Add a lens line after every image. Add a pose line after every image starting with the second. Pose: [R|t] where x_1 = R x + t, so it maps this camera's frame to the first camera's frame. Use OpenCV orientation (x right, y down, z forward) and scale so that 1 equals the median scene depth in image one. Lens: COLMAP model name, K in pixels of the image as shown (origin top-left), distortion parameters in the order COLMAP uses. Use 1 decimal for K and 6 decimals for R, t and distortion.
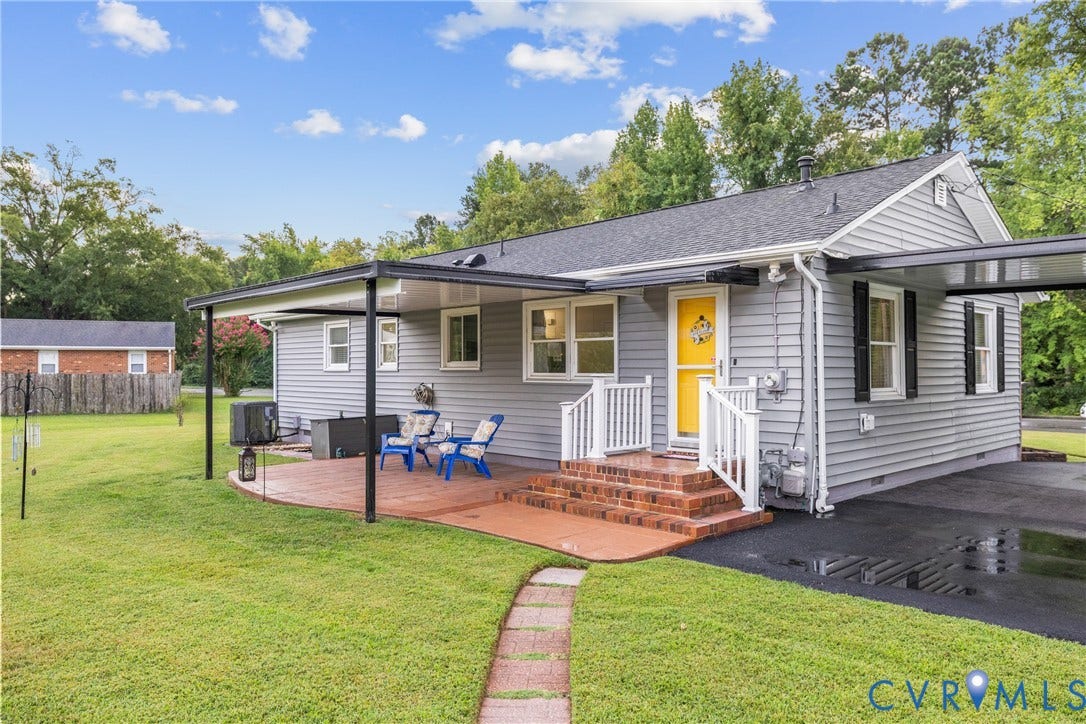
lens RADIAL K [[763.8, 0, 543.0], [0, 763.8, 368.1], [0, 0, 1]] dist [0.004600, 0.000313]
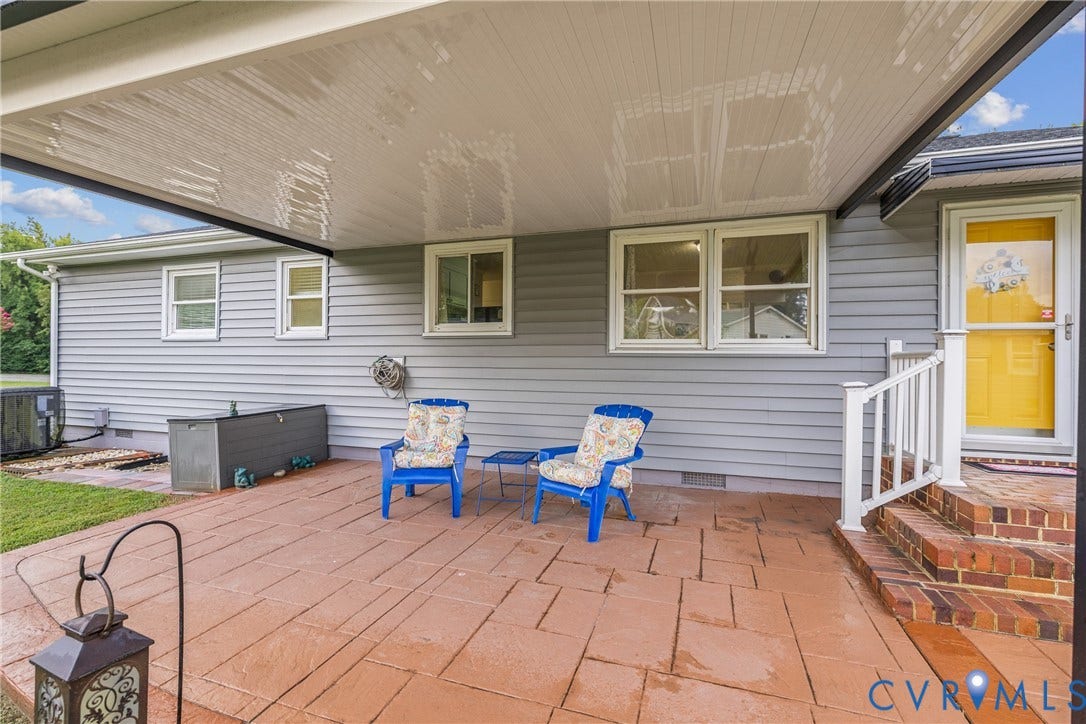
lens RADIAL K [[481.3, 0, 543.0], [0, 481.3, 362.0], [0, 0, 1]] dist [0.002269, -0.000149]
pose [[0.878383, 0.009990, 0.477852, -0.250955], [-0.011271, 0.999936, -0.000186, 0.024523], [-0.477824, -0.005222, 0.878440, 0.606385]]
